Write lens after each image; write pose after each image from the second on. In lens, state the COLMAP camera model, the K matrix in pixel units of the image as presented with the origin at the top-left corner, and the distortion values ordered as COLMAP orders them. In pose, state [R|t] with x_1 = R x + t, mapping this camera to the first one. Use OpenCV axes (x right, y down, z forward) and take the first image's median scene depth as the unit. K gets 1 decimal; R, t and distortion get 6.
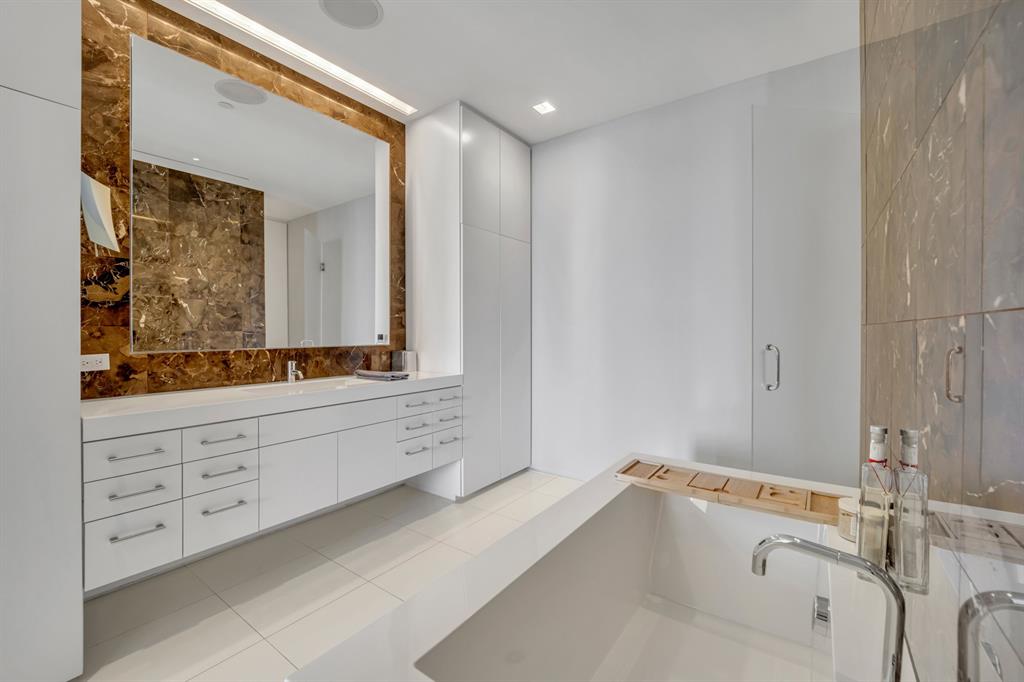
lens RADIAL K [[419.6, 0, 511.4], [0, 419.6, 340.2], [0, 0, 1]] dist [-0.020125, -0.000051]
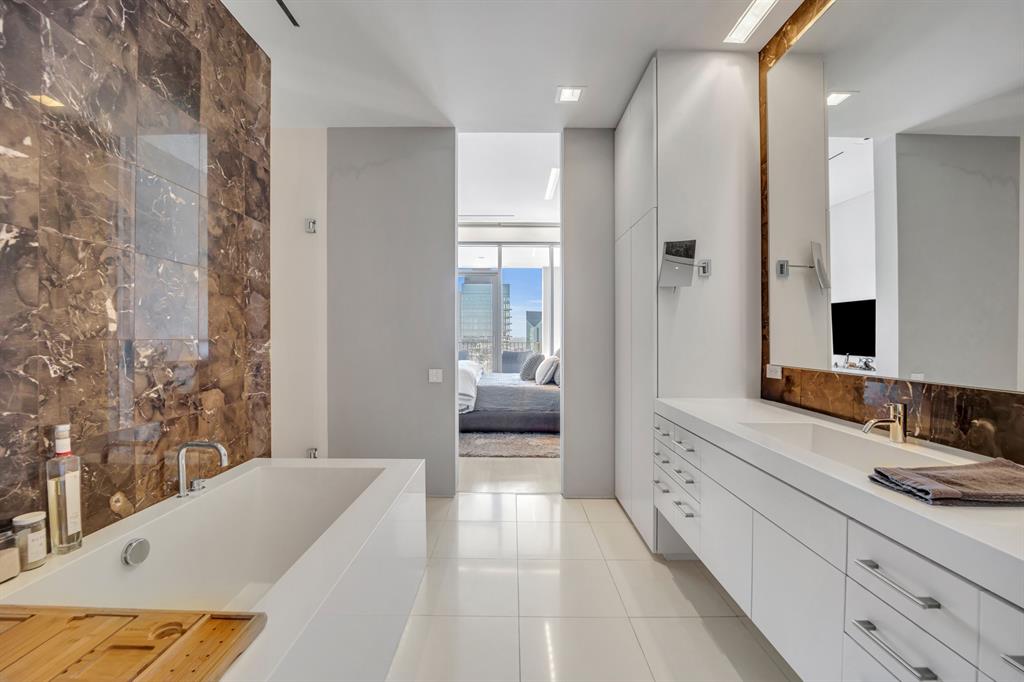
lens RADIAL K [[419.6, 0, 511.4], [0, 419.6, 340.2], [0, 0, 1]] dist [-0.020125, -0.000051]
pose [[-0.811510, 0.004818, -0.584318, 0.252050], [-0.013847, 0.999527, 0.027473, -0.050030], [0.584174, 0.030386, -0.811059, 1.313210]]
